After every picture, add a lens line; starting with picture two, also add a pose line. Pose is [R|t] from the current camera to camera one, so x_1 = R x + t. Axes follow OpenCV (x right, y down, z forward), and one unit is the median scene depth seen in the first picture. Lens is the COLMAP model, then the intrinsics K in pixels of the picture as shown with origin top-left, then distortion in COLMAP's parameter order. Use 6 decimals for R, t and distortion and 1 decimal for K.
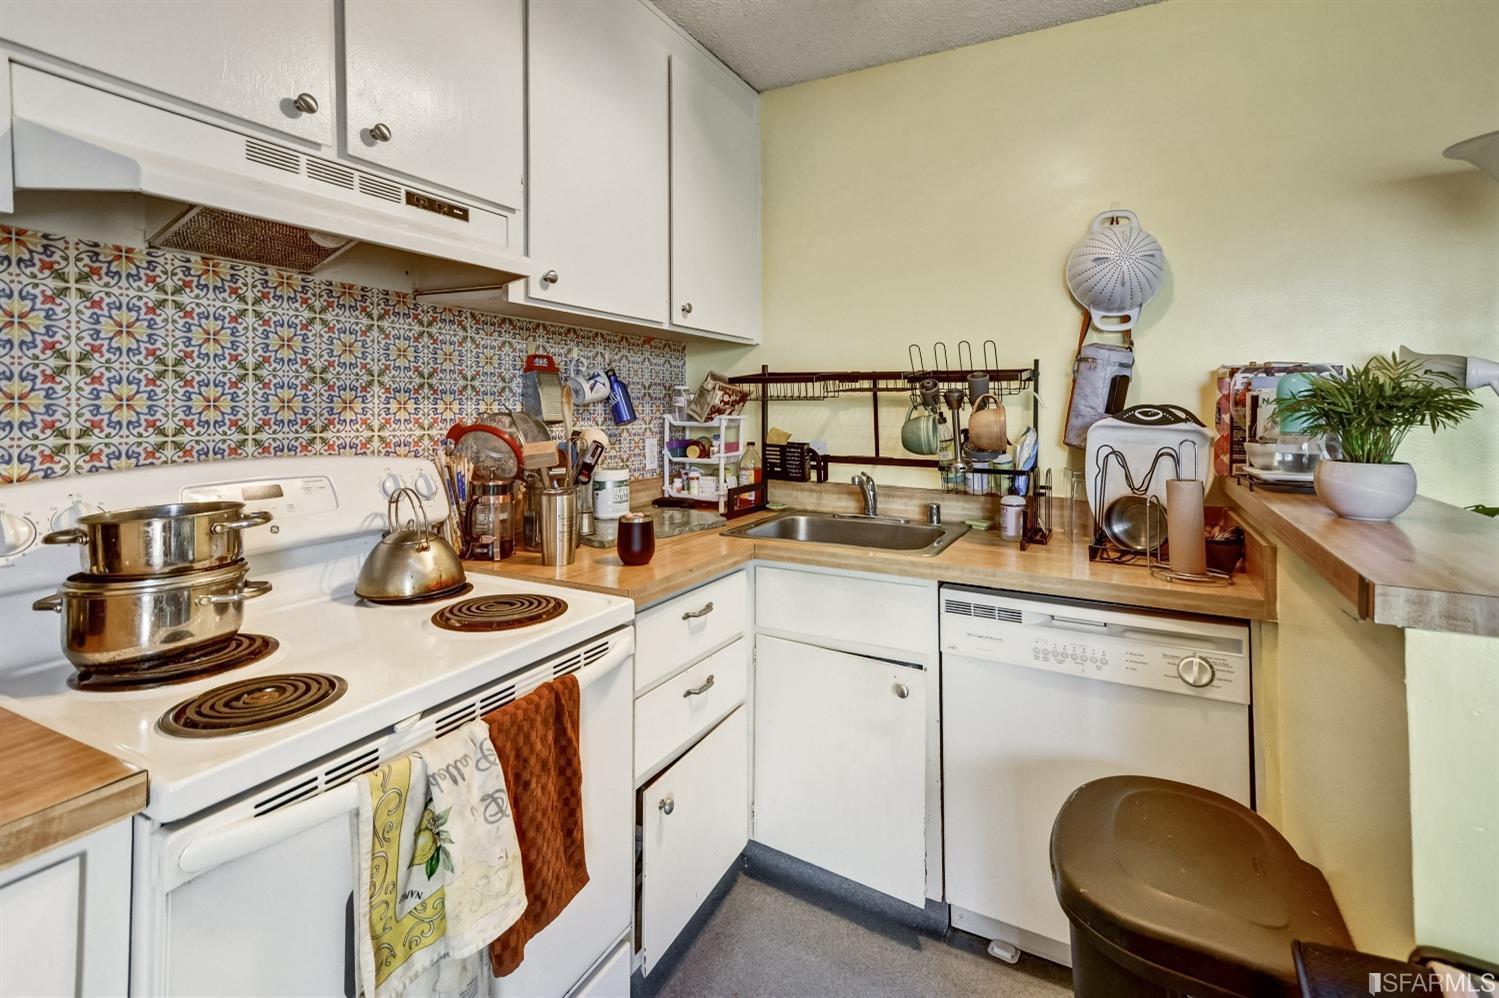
lens RADIAL K [[688.7, 0, 747.8], [0, 688.7, 416.8], [0, 0, 1]] dist [0.030292, -0.000459]
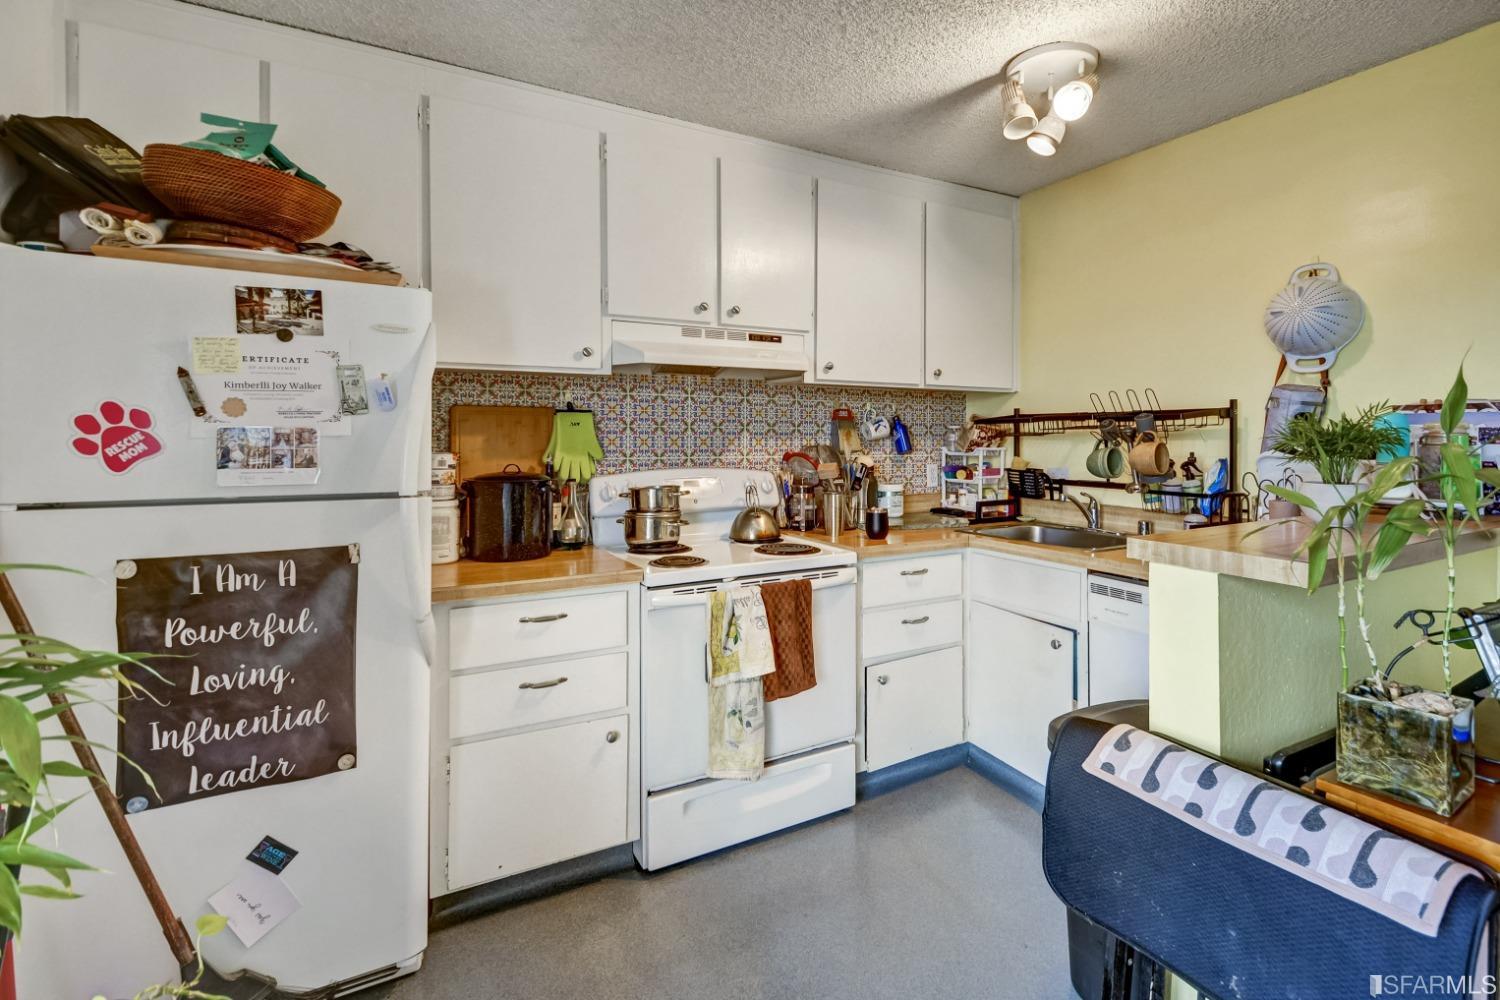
lens RADIAL K [[677.5, 0, 783.1], [0, 677.5, 437.5], [0, 0, 1]] dist [0.019910, 0.000040]
pose [[0.851303, -0.007662, -0.524619, 0.464527], [-0.001303, 0.999859, -0.016716, 0.001387], [0.524673, 0.014914, 0.851173, -0.452859]]
